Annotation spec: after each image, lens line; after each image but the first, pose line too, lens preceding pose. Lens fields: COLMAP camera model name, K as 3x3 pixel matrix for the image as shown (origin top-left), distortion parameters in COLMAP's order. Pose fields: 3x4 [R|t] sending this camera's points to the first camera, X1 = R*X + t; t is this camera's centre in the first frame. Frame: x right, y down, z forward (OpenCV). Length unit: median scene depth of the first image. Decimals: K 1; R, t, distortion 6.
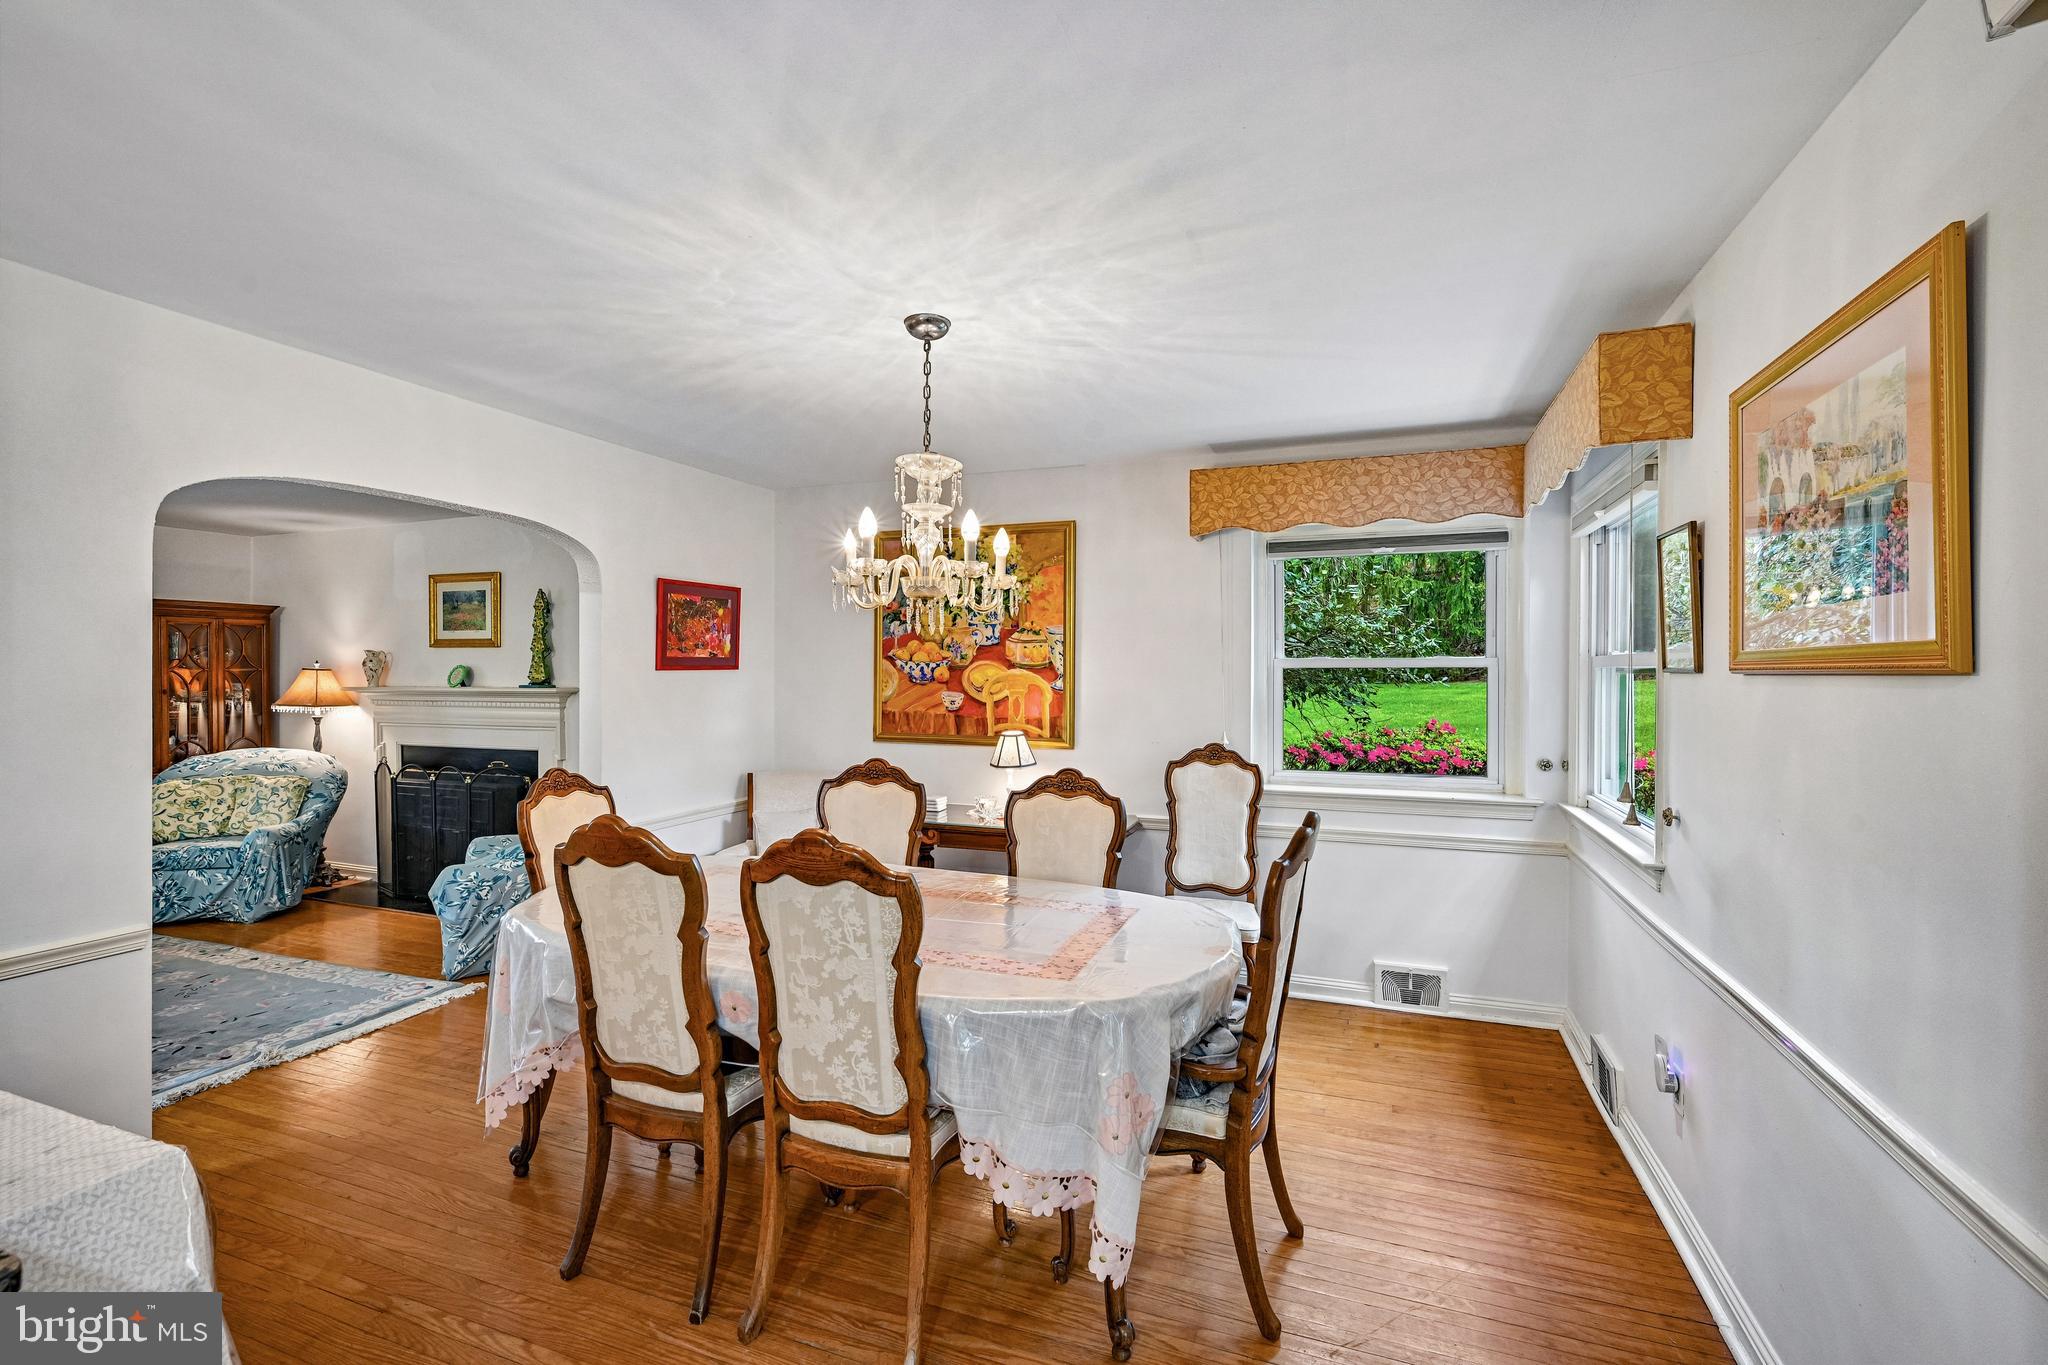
lens RADIAL K [[895.1, 0, 1023.0], [0, 895.1, 678.7], [0, 0, 1]] dist [-0.000750, 0.000372]
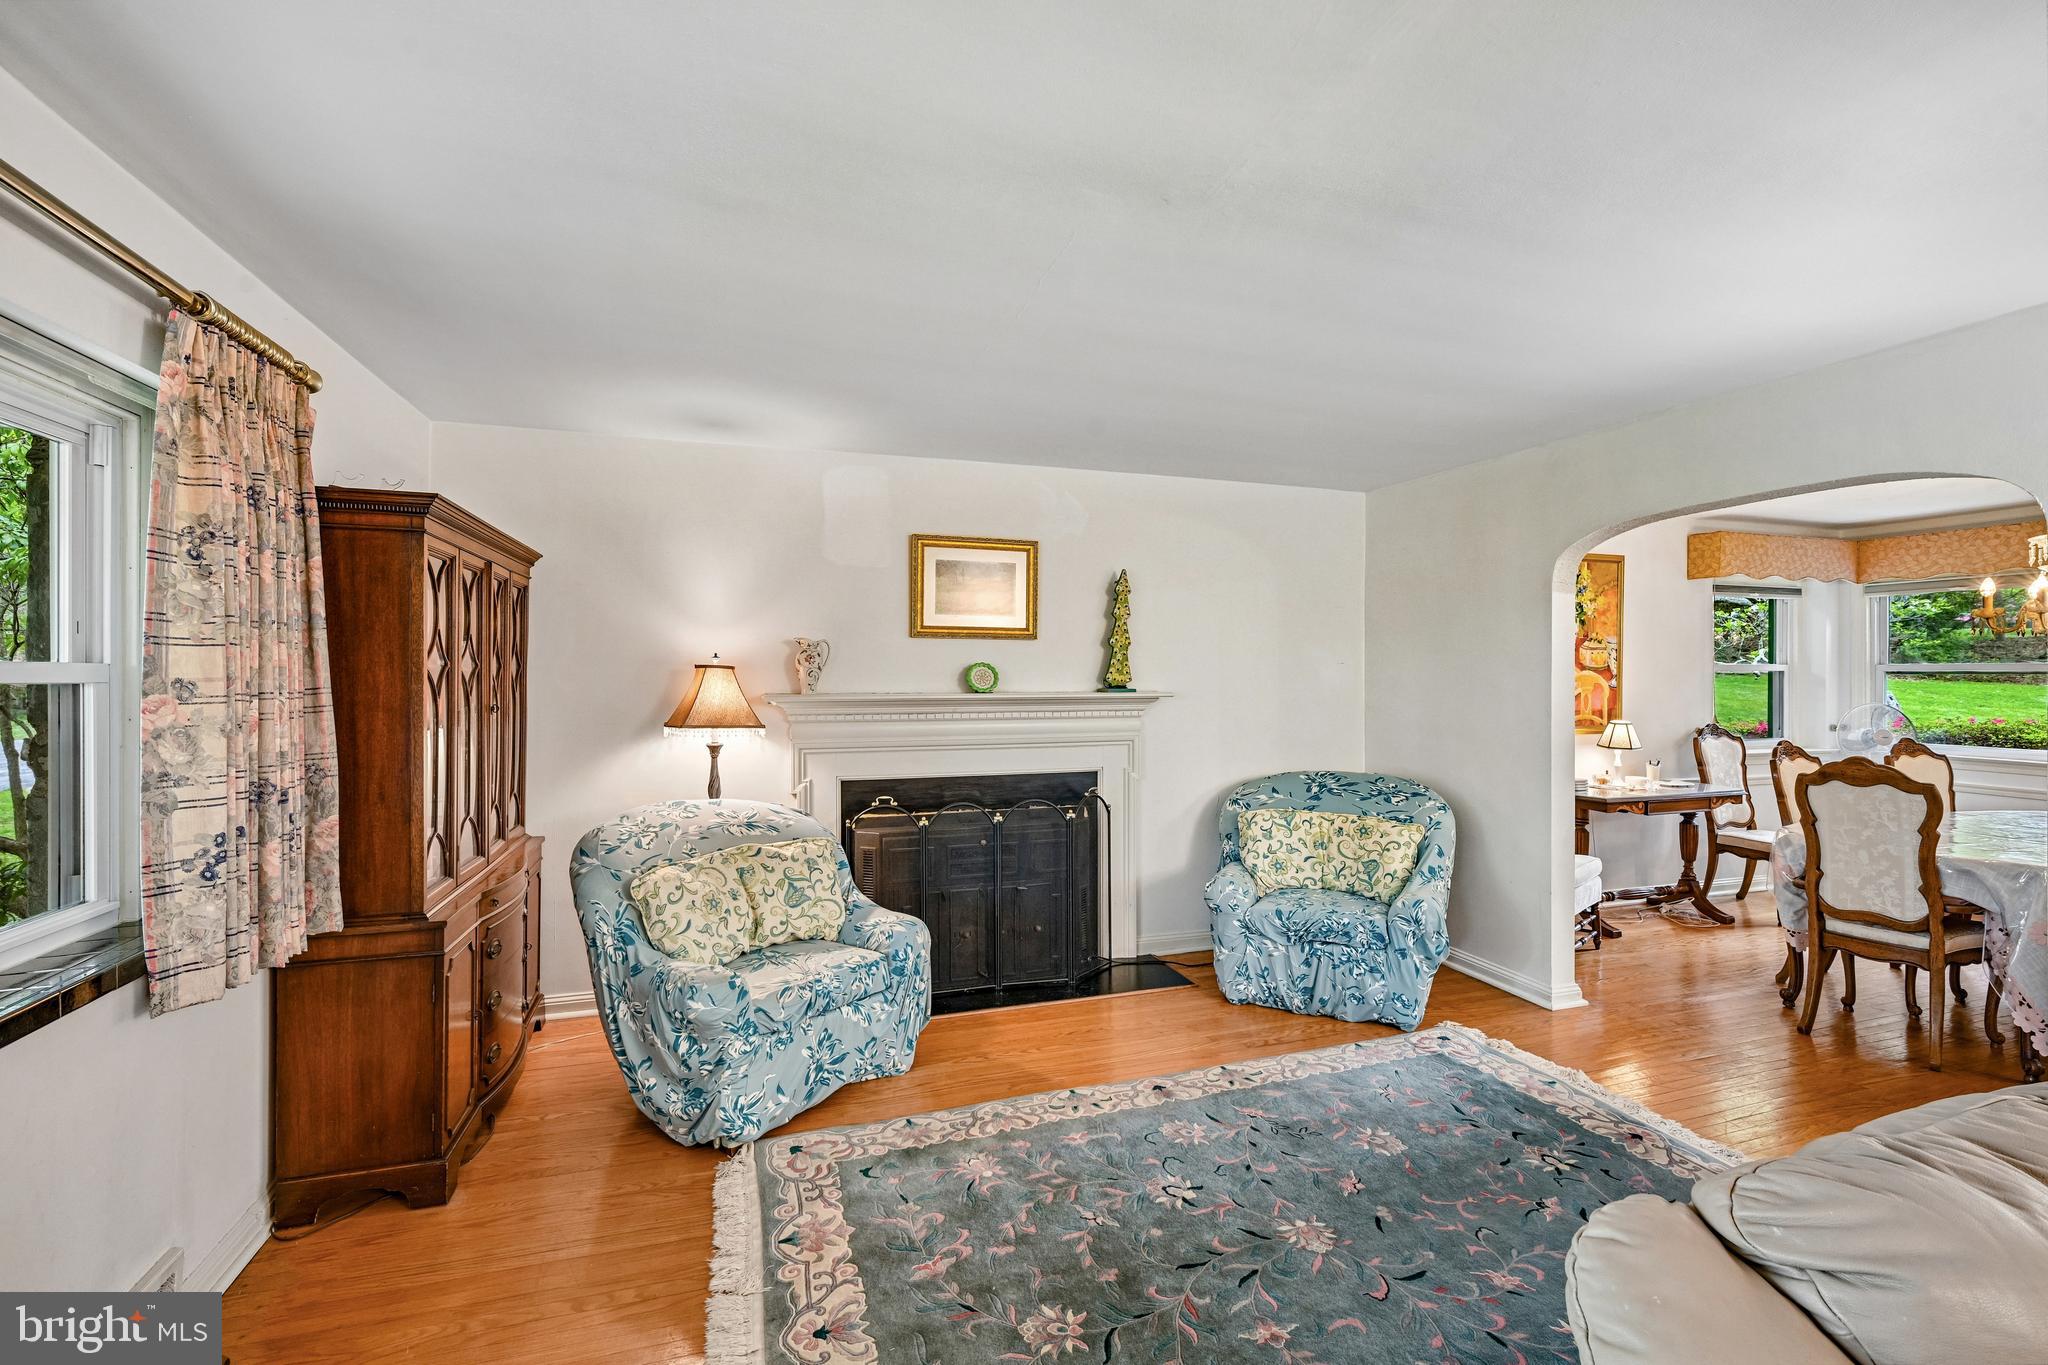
lens RADIAL K [[895.1, 0, 1024.9], [0, 895.1, 677.6], [0, 0, 1]] dist [-0.000750, 0.000372]
pose [[0.773857, -0.001458, 0.633359, -1.481679], [0.003976, 0.999989, -0.002556, -0.001188], [-0.633348, 0.004497, 0.773854, 0.572531]]
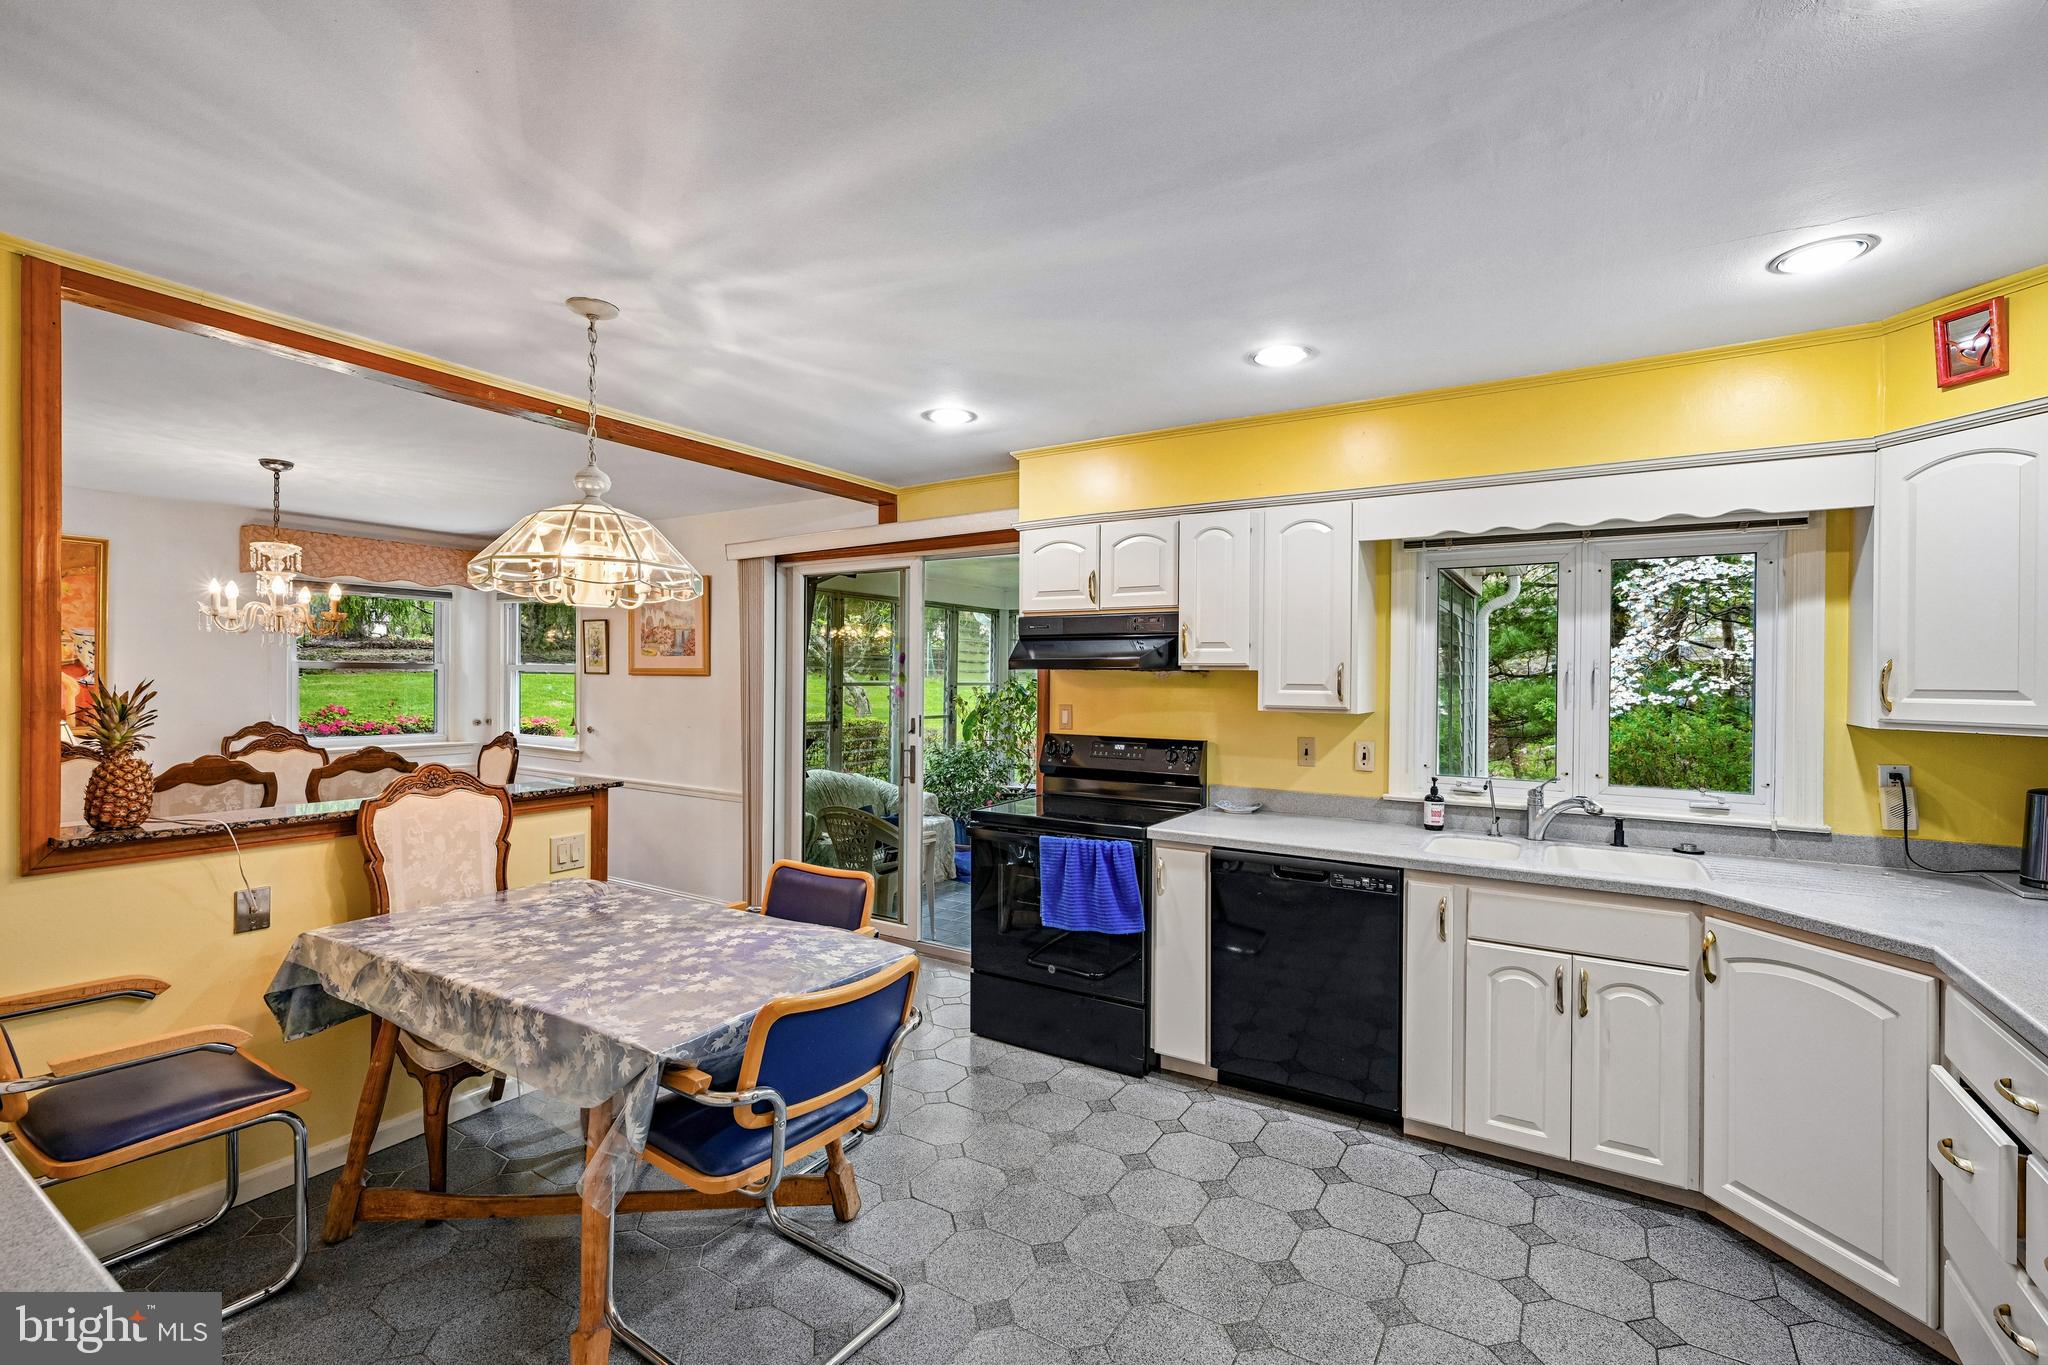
lens RADIAL K [[895.1, 0, 1025.6], [0, 895.1, 685.1], [0, 0, 1]] dist [-0.000750, 0.000372]
pose [[0.196436, -0.008671, 0.980478, -0.890199], [-0.004928, 0.999940, 0.009831, -0.003820], [-0.980504, -0.006763, 0.196382, -0.423143]]
